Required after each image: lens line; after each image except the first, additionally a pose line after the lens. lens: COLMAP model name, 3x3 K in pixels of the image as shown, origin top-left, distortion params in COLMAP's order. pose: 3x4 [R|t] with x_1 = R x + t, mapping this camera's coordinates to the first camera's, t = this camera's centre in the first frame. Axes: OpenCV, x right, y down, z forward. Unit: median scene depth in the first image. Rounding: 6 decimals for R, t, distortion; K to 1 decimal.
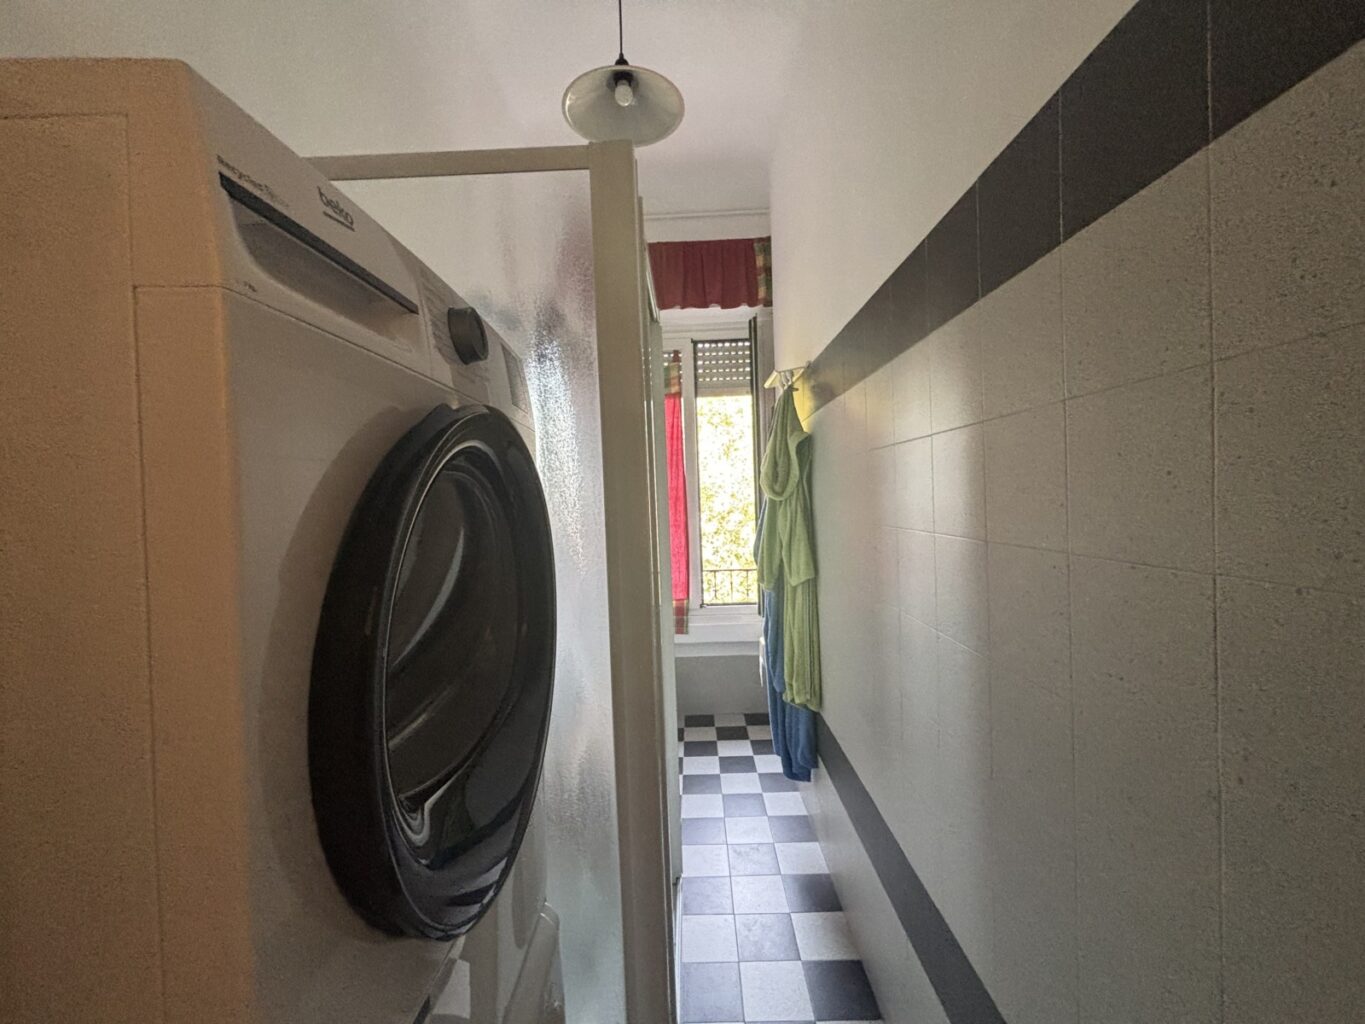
lens RADIAL K [[548.5, 0, 681.0], [0, 548.5, 508.6], [0, 0, 1]] dist [0.000389, 0.000153]
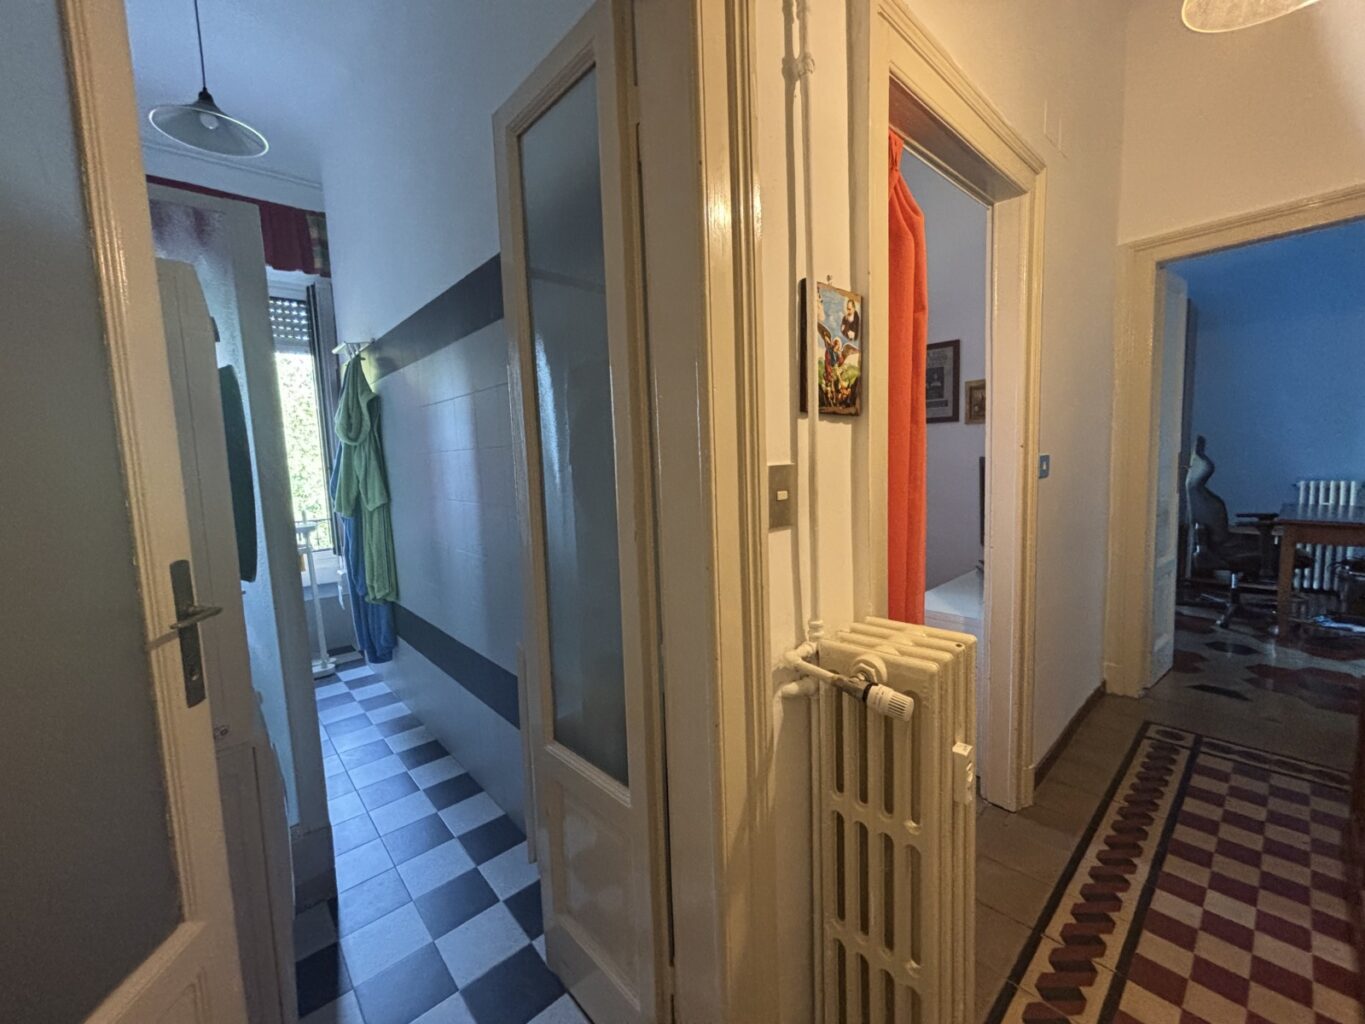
lens RADIAL K [[548.5, 0, 681.0], [0, 548.5, 508.6], [0, 0, 1]] dist [0.000389, 0.000153]
pose [[0.732982, -0.059650, 0.677627, -0.127038], [0.025073, 0.997840, 0.060717, 0.068205], [-0.679785, -0.027515, 0.732895, -0.427202]]
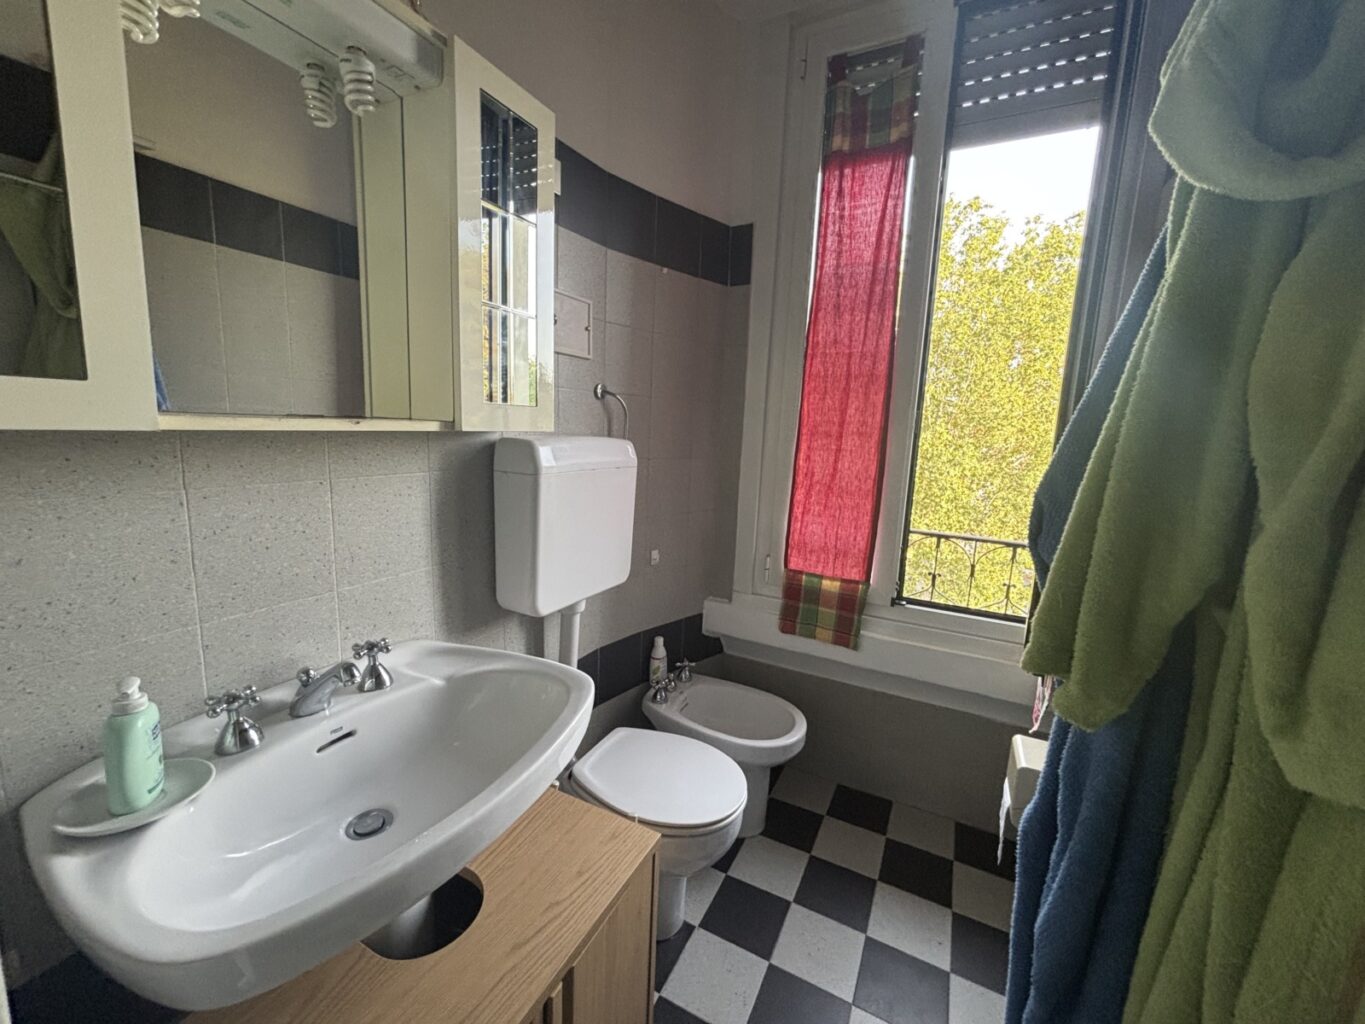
lens RADIAL K [[548.5, 0, 681.0], [0, 548.5, 508.6], [0, 0, 1]] dist [0.000389, 0.000153]
pose [[0.893118, 0.139609, -0.427609, 0.098265], [-0.079987, 0.984758, 0.154448, 0.051162], [0.442654, -0.103737, 0.890672, 0.731048]]
